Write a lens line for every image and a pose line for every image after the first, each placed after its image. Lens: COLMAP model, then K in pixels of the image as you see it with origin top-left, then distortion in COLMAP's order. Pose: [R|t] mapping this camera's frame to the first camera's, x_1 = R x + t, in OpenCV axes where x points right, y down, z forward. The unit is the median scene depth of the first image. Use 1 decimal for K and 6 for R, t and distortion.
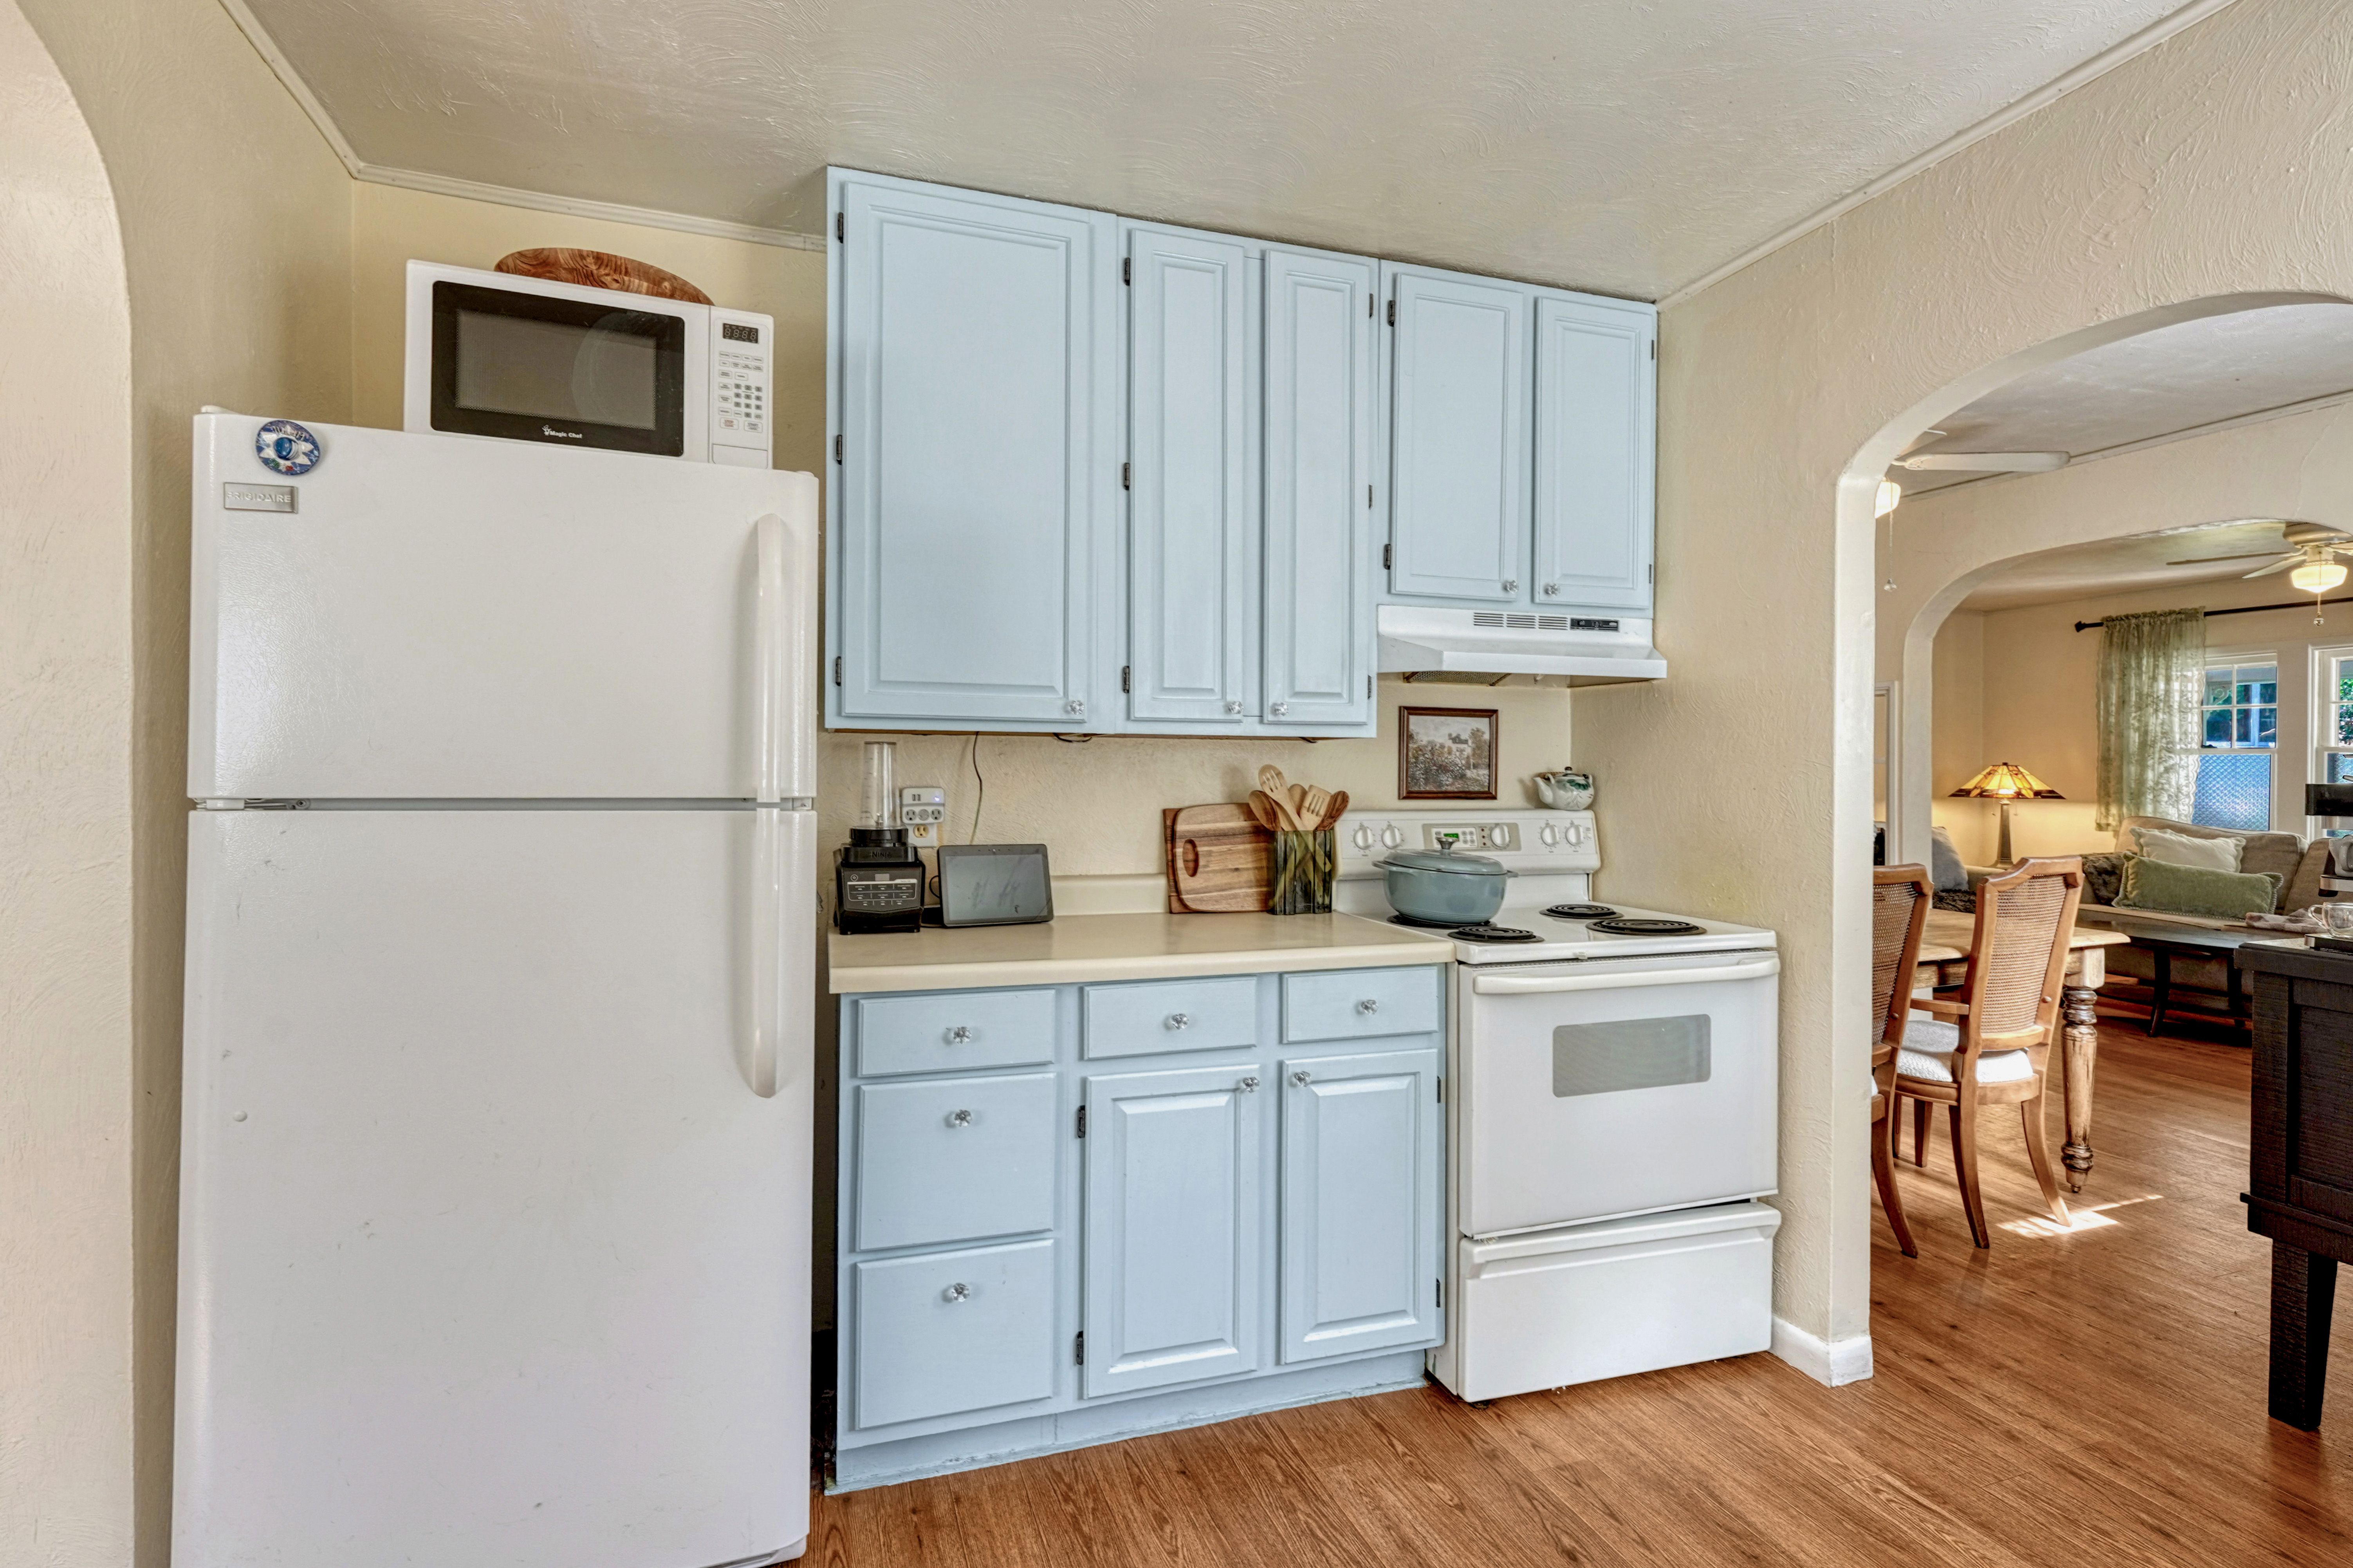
lens RADIAL K [[1068.9, 0, 1169.6], [0, 1068.9, 795.6], [0, 0, 1]] dist [-0.024201, 0.011075]
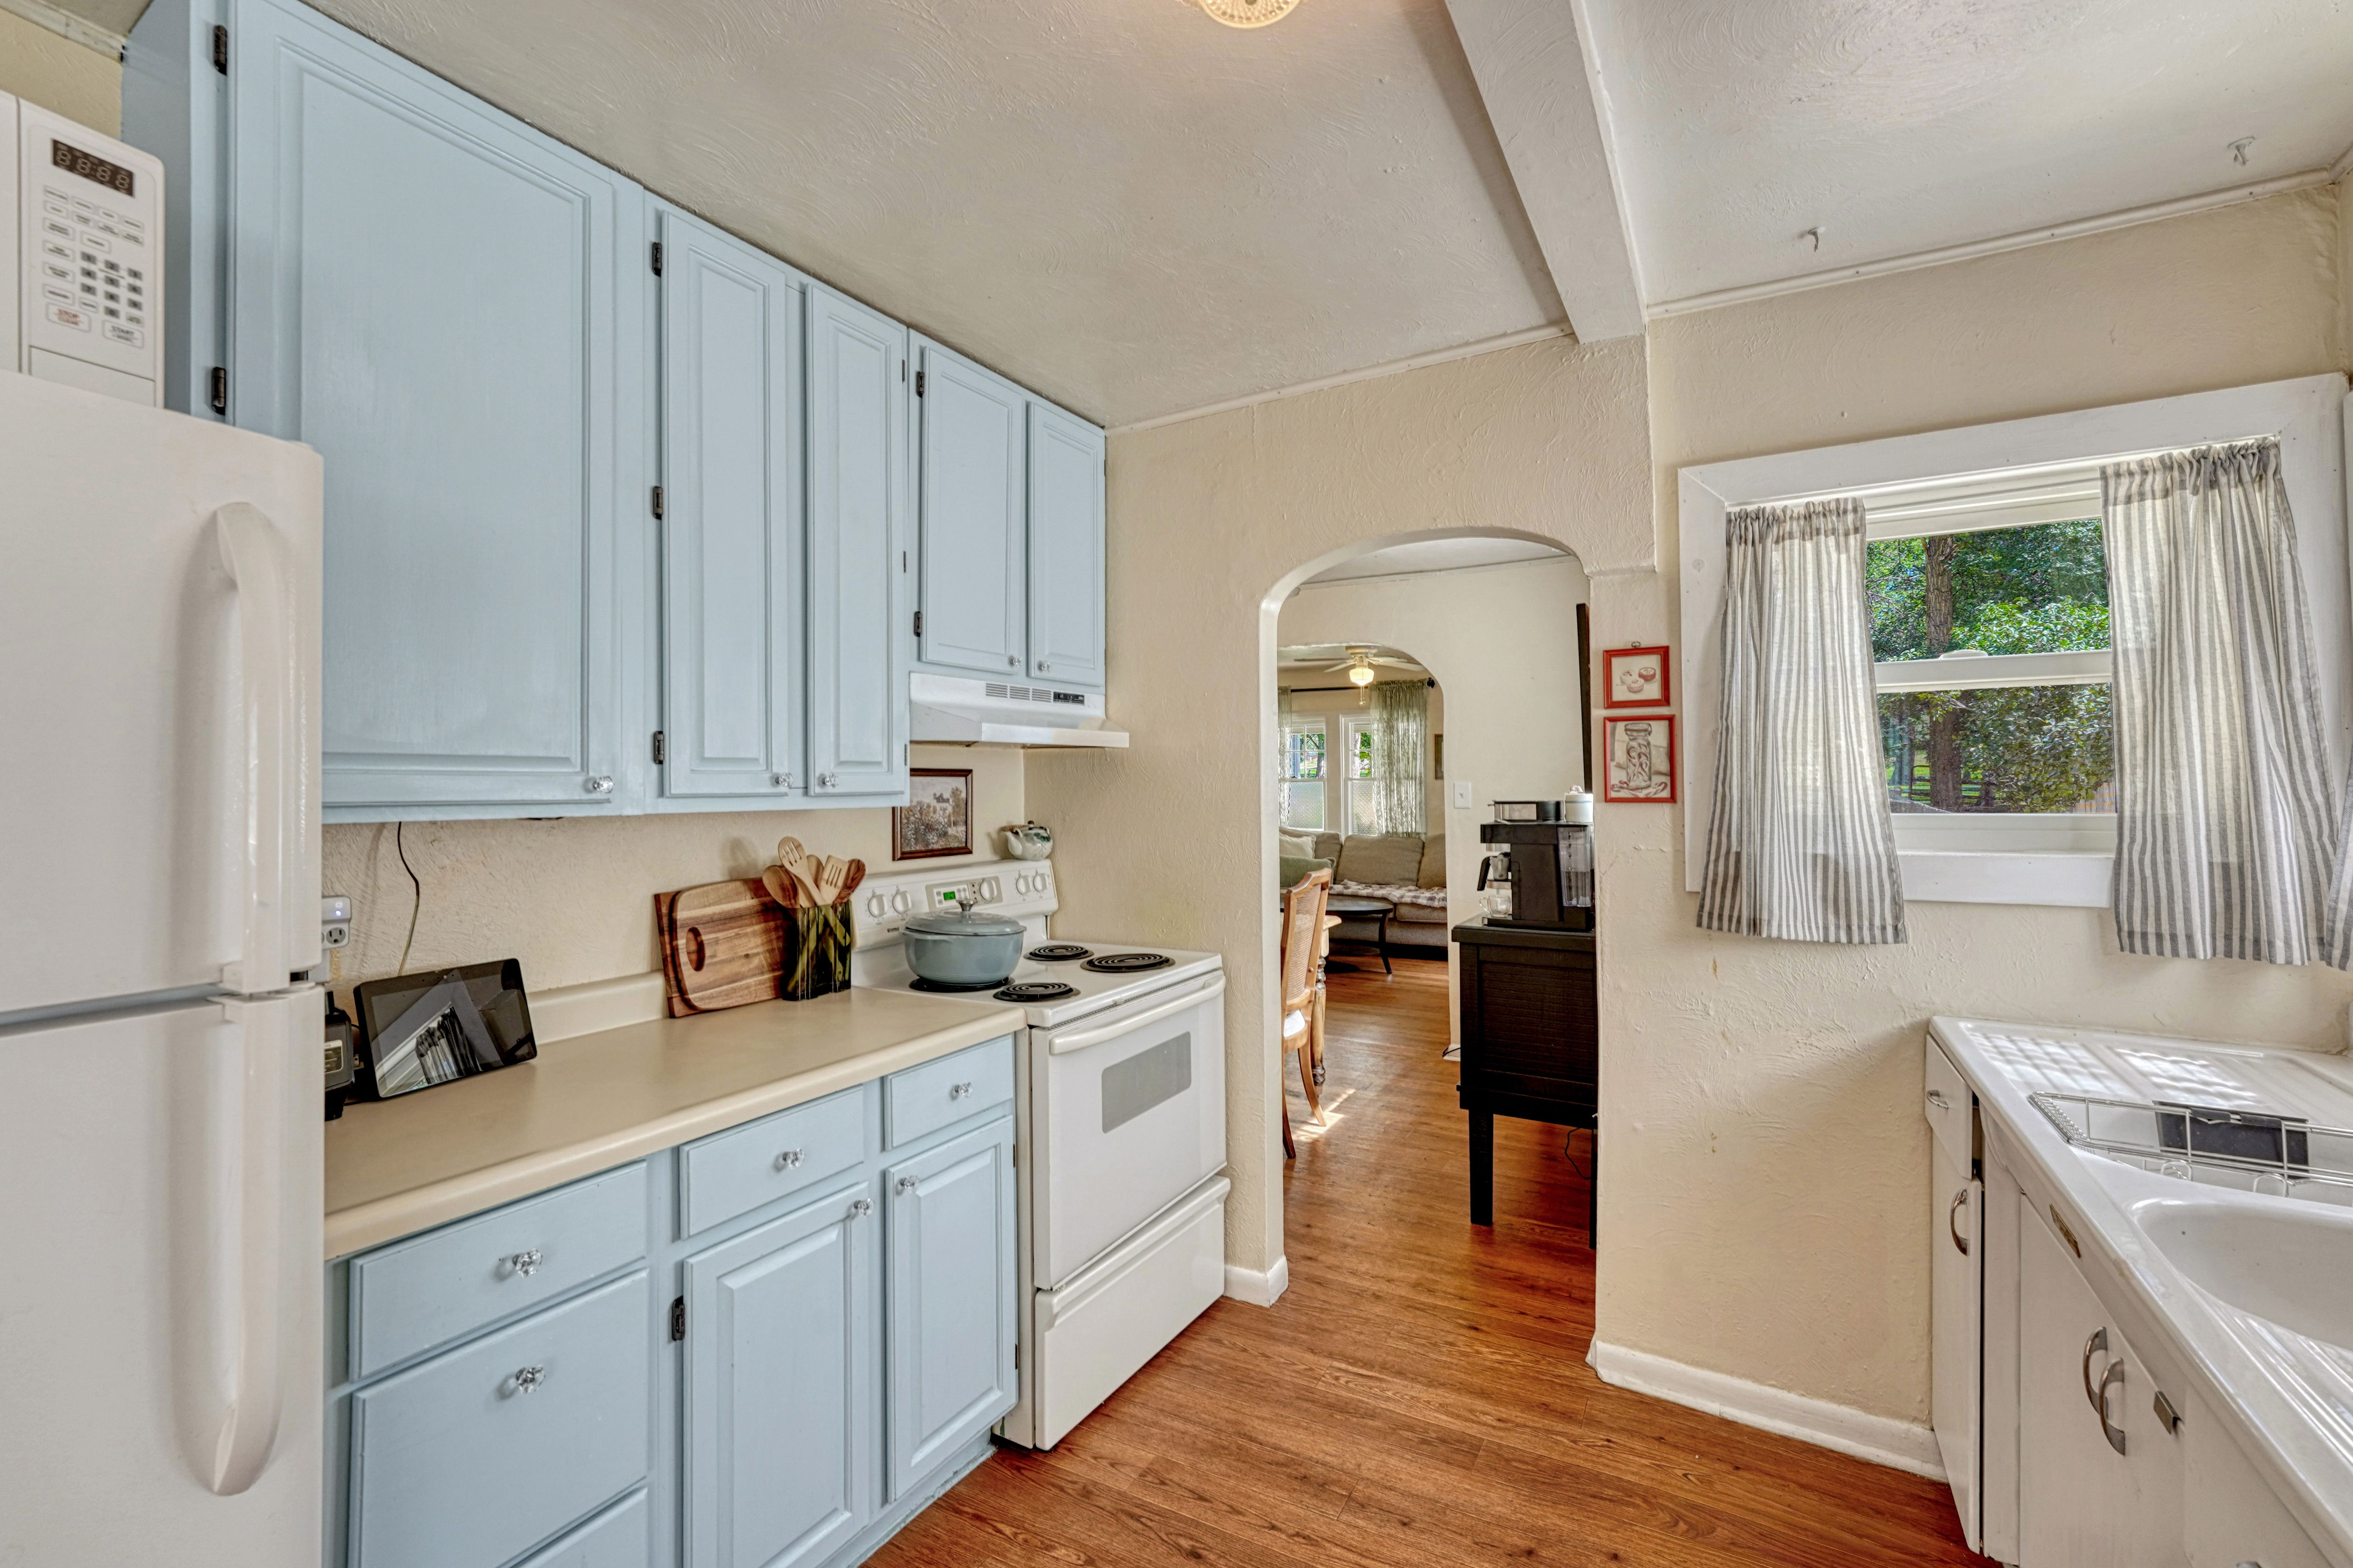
lens RADIAL K [[977.2, 0, 1171.7], [0, 977.2, 774.4], [0, 0, 1]] dist [-0.011082, 0.000883]
pose [[0.745260, -0.005187, 0.666754, -0.231105], [0.028303, 0.999315, -0.023861, -0.055828], [-0.666173, 0.036654, 0.744896, 0.167691]]
